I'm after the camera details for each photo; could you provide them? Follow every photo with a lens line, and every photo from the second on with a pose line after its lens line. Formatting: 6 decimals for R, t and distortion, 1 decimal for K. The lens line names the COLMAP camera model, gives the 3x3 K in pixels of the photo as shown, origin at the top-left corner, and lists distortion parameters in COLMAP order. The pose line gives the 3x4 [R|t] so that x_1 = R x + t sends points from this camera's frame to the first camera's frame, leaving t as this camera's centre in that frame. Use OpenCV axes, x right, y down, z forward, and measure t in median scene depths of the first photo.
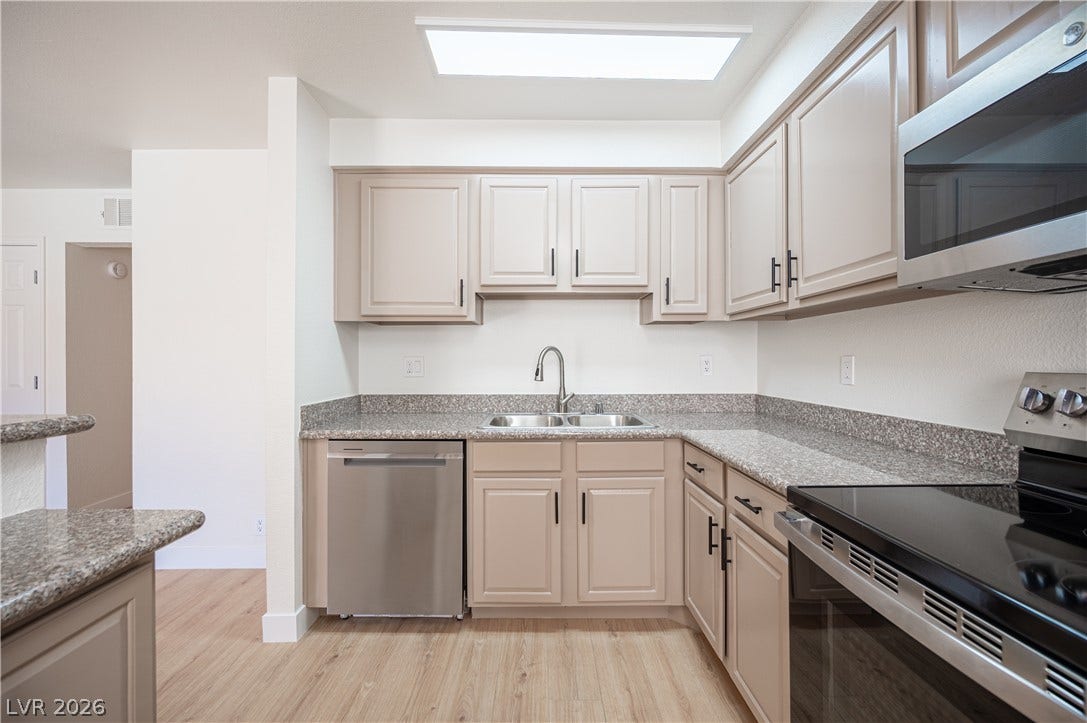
lens RADIAL K [[443.6, 0, 538.6], [0, 443.6, 361.9], [0, 0, 1]] dist [0.006129, 0.000560]
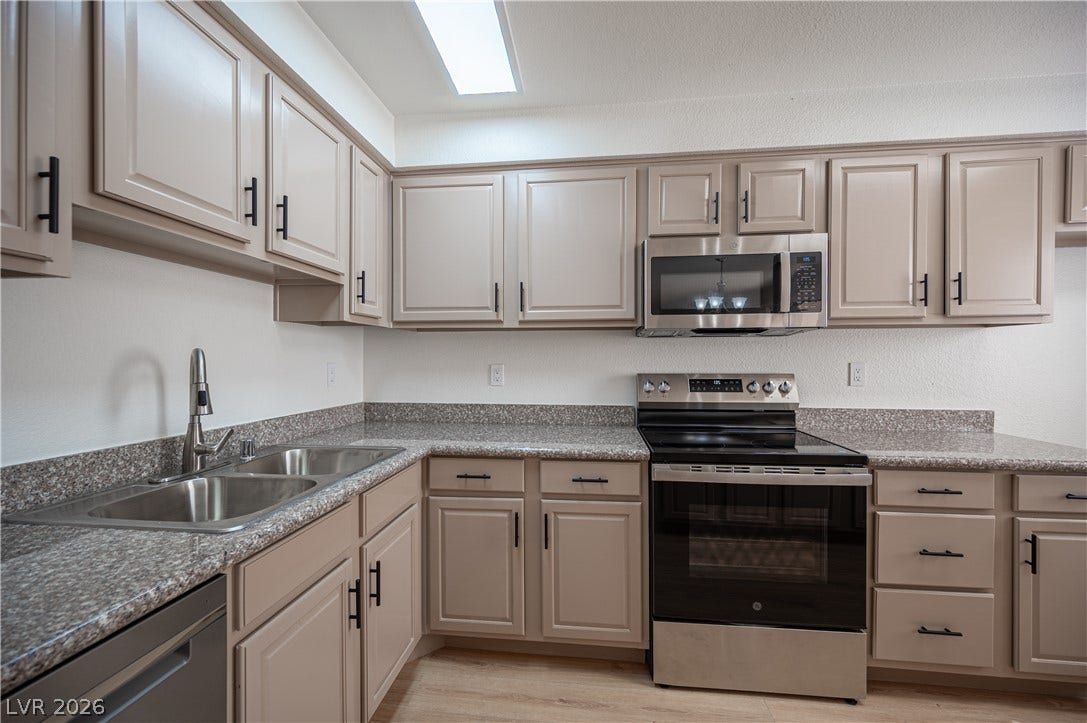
lens RADIAL K [[443.6, 0, 540.5], [0, 443.6, 362.2], [0, 0, 1]] dist [0.006129, 0.000560]
pose [[0.131095, -0.007558, 0.991341, -0.568141], [0.005770, 0.999960, 0.006861, -0.026168], [-0.991353, 0.004821, 0.131133, 0.651374]]
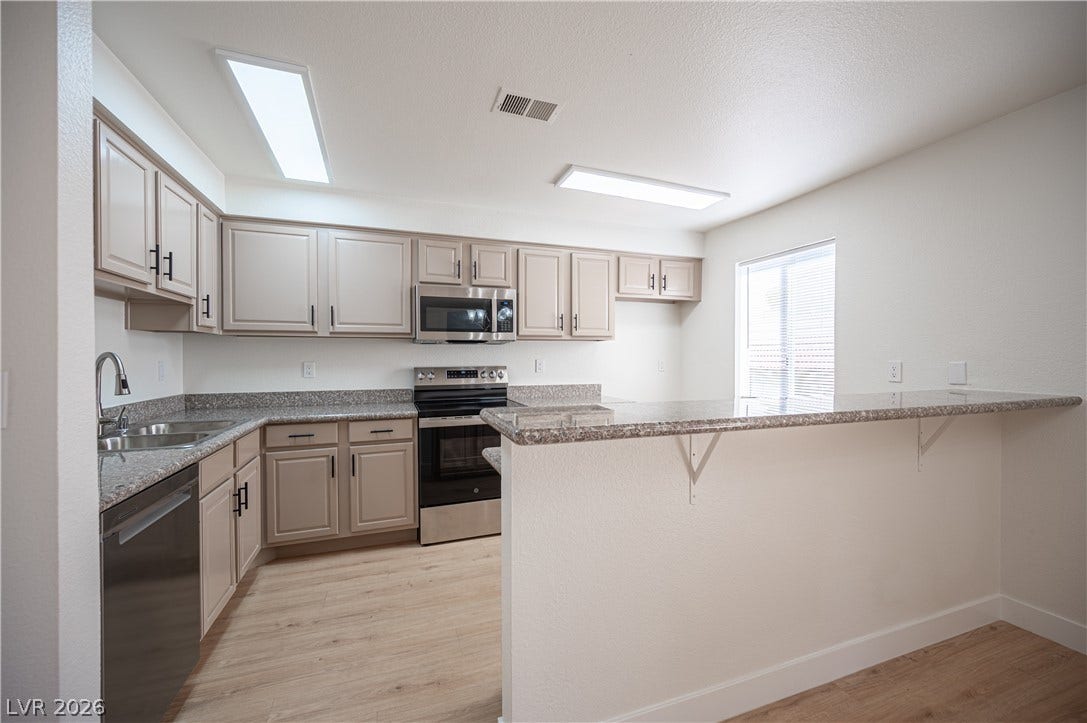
lens RADIAL K [[443.6, 0, 534.7], [0, 443.6, 360.9], [0, 0, 1]] dist [0.006129, 0.000560]
pose [[-0.311732, -0.008178, 0.950135, -1.233325], [0.007693, 0.999908, 0.011130, -0.029281], [-0.950139, 0.010779, -0.311641, 0.645626]]
